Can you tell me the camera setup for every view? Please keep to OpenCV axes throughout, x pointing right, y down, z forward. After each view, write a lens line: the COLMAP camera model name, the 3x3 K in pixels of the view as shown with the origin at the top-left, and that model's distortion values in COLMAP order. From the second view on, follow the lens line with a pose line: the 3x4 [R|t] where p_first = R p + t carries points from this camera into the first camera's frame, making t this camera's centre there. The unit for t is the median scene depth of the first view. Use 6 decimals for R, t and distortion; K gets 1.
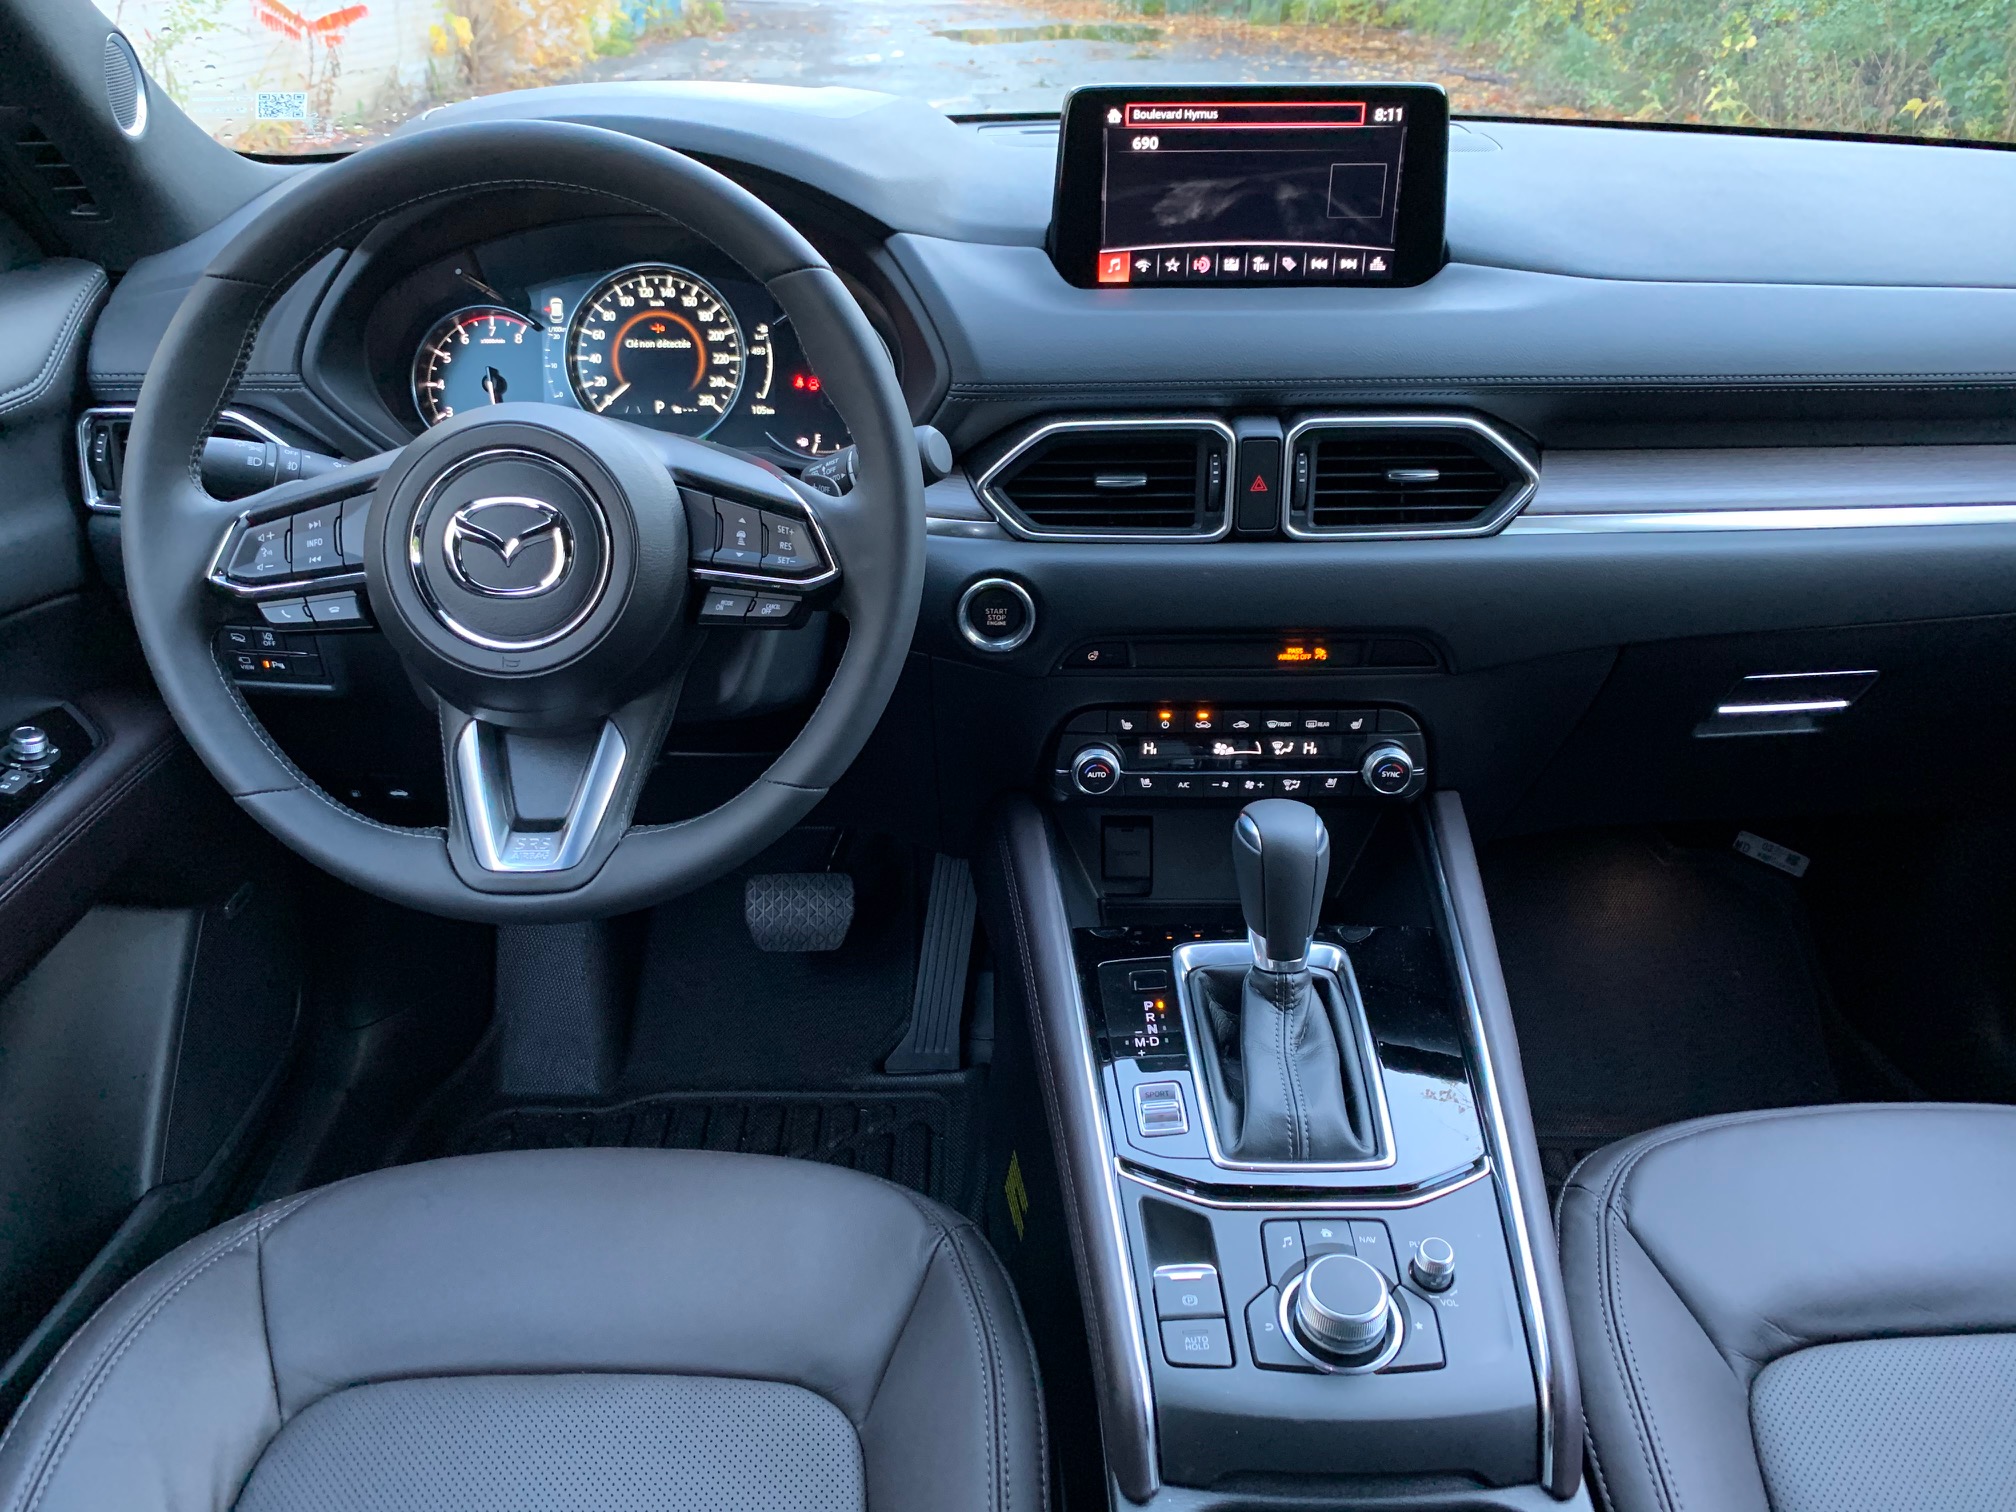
lens RADIAL K [[1556.0, 0, 969.4], [0, 1556.0, 731.3], [0, 0, 1]] dist [0.135918, -0.345993]
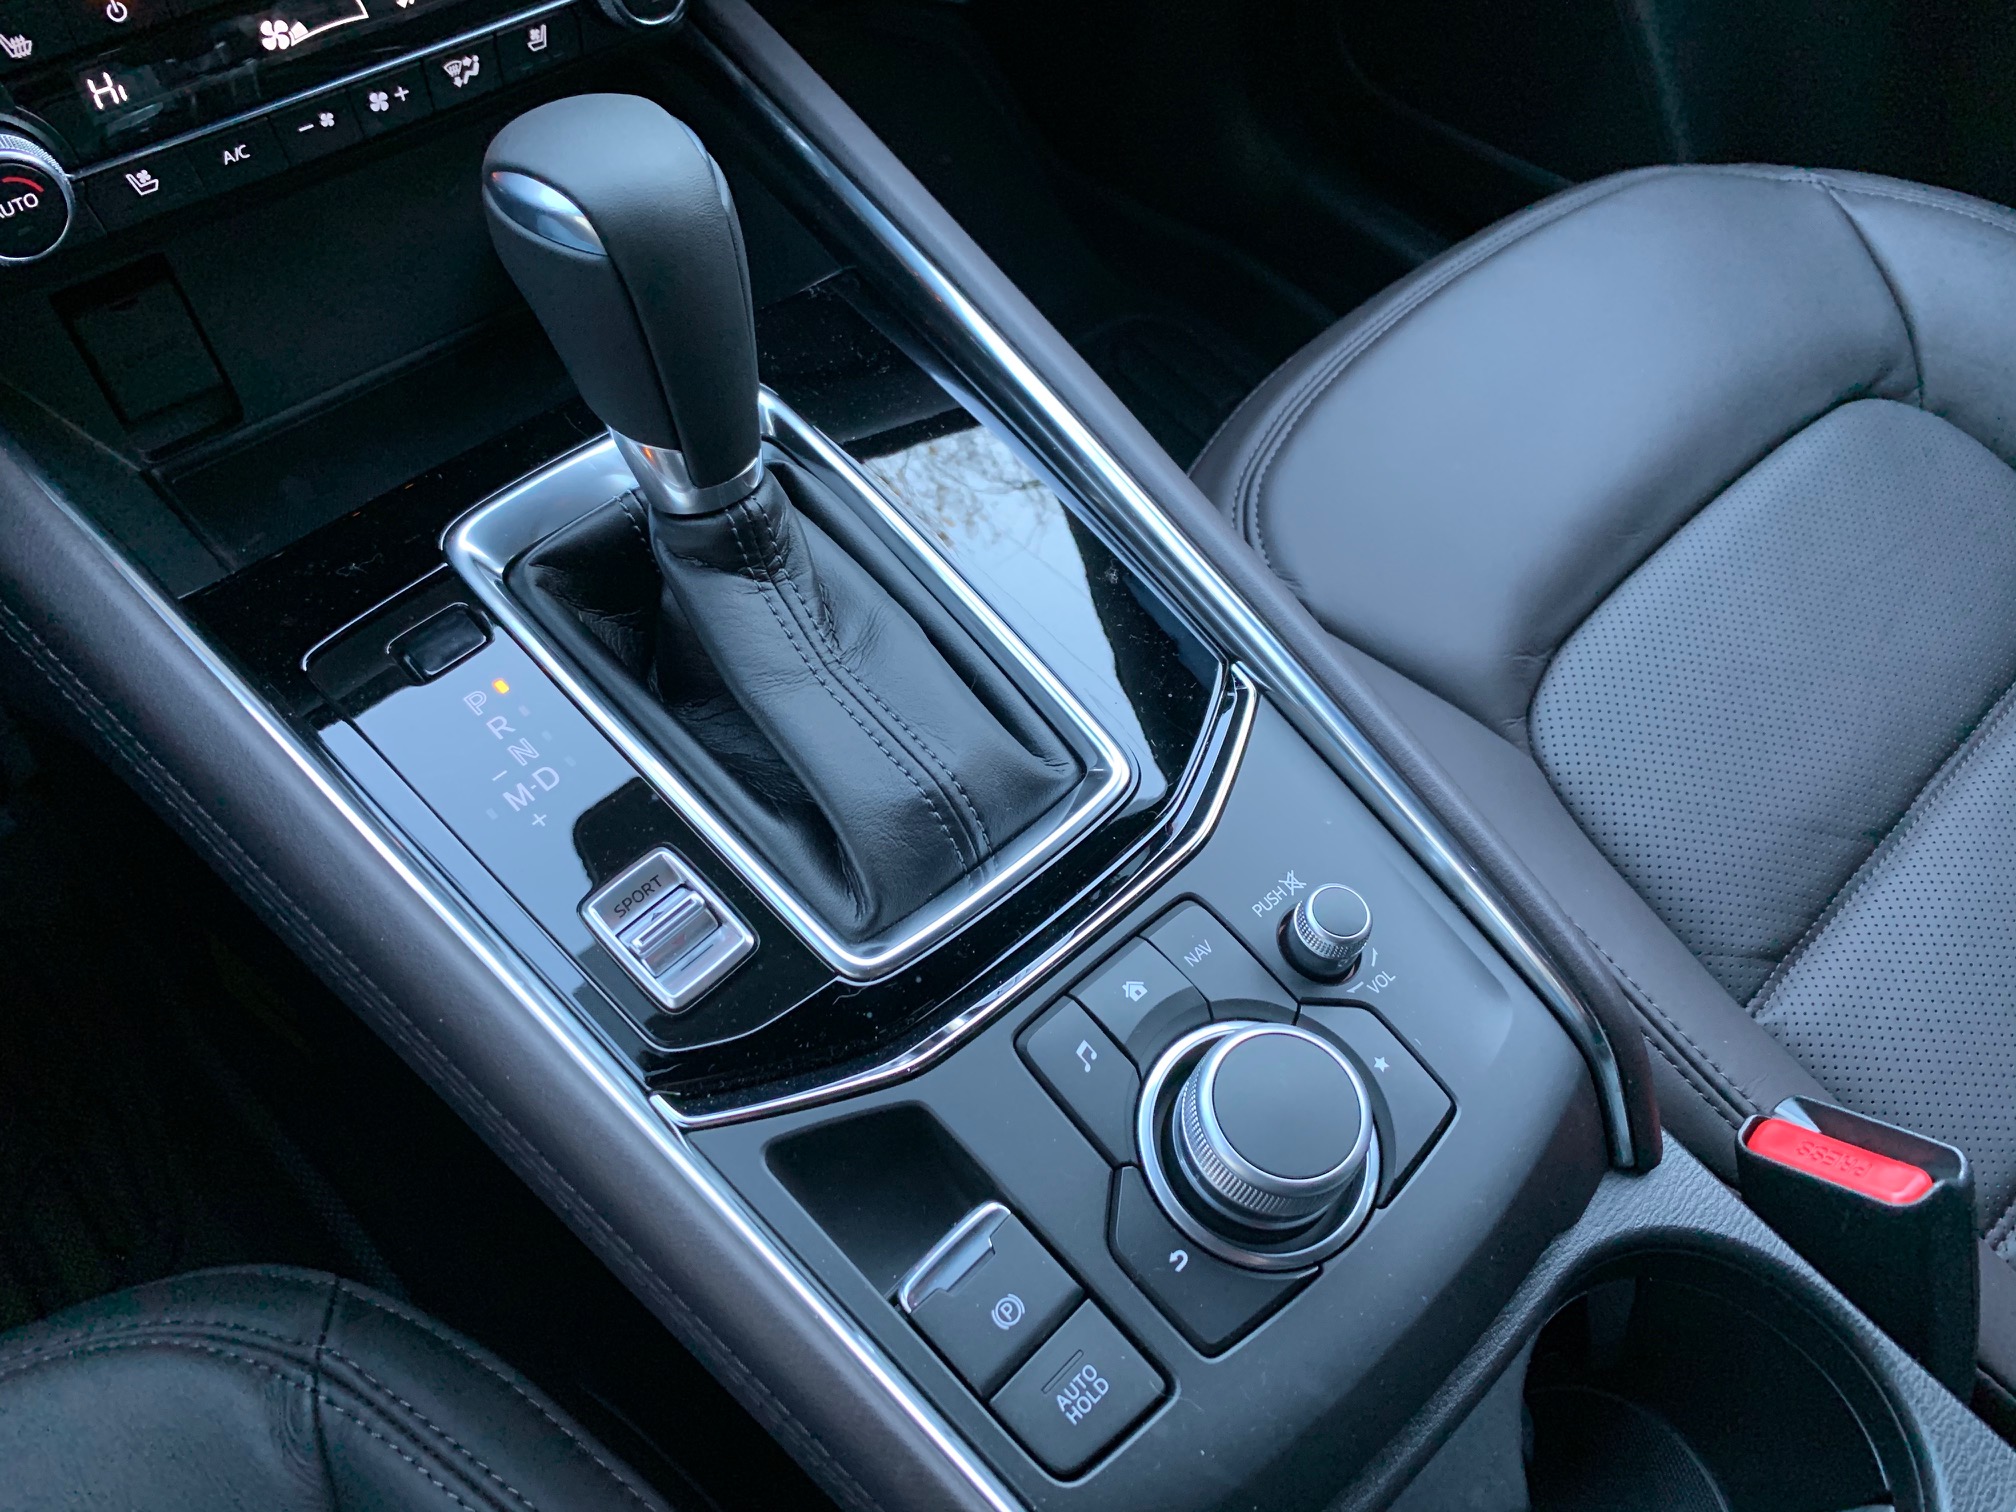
lens RADIAL K [[1557.9, 0, 989.0], [0, 1557.9, 764.4], [0, 0, 1]] dist [0.044303, -0.062261]
pose [[0.726755, -0.518126, 0.450969, 0.012192], [0.261637, 0.815844, 0.515698, 0.004149], [-0.635117, -0.256796, 0.728480, 0.538223]]
